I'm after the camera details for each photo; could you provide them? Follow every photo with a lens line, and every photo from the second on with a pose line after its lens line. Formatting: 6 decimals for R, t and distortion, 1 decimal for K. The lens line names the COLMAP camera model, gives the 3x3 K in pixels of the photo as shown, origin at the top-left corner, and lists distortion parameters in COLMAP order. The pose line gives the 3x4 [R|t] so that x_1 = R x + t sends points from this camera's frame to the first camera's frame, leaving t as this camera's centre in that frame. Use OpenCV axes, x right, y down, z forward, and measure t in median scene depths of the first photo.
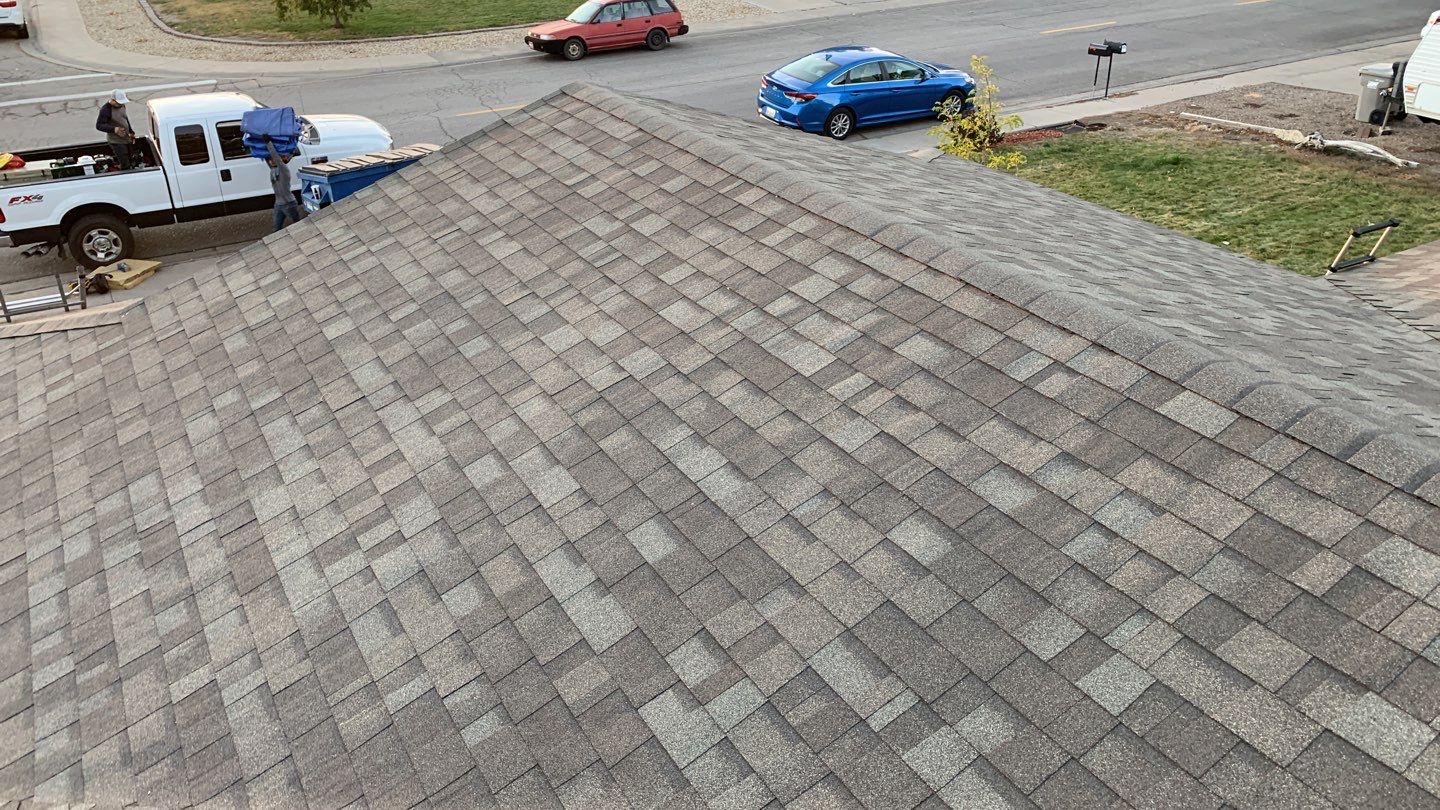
lens RADIAL K [[1059.1, 0, 708.4], [0, 1059.1, 404.9], [0, 0, 1]] dist [0.012931, -0.005791]
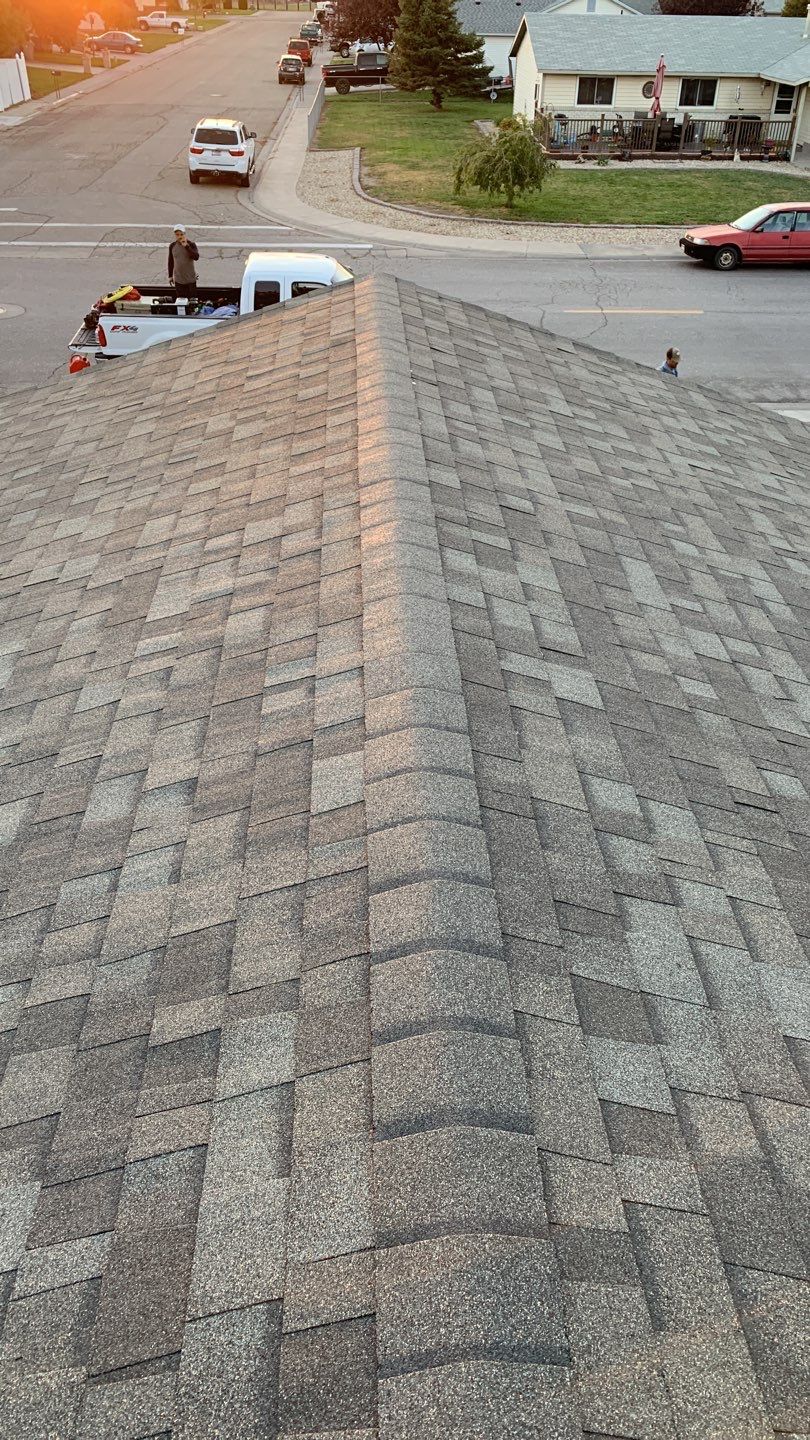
lens RADIAL K [[1059.1, 0, 405.0], [0, 1059.1, 720.0], [0, 0, 1]] dist [0.012931, -0.005791]
pose [[0.895286, 0.278631, -0.347604, 0.114671], [-0.244171, 0.959536, 0.140257, -0.023206], [0.372618, -0.040695, 0.927092, 0.047312]]
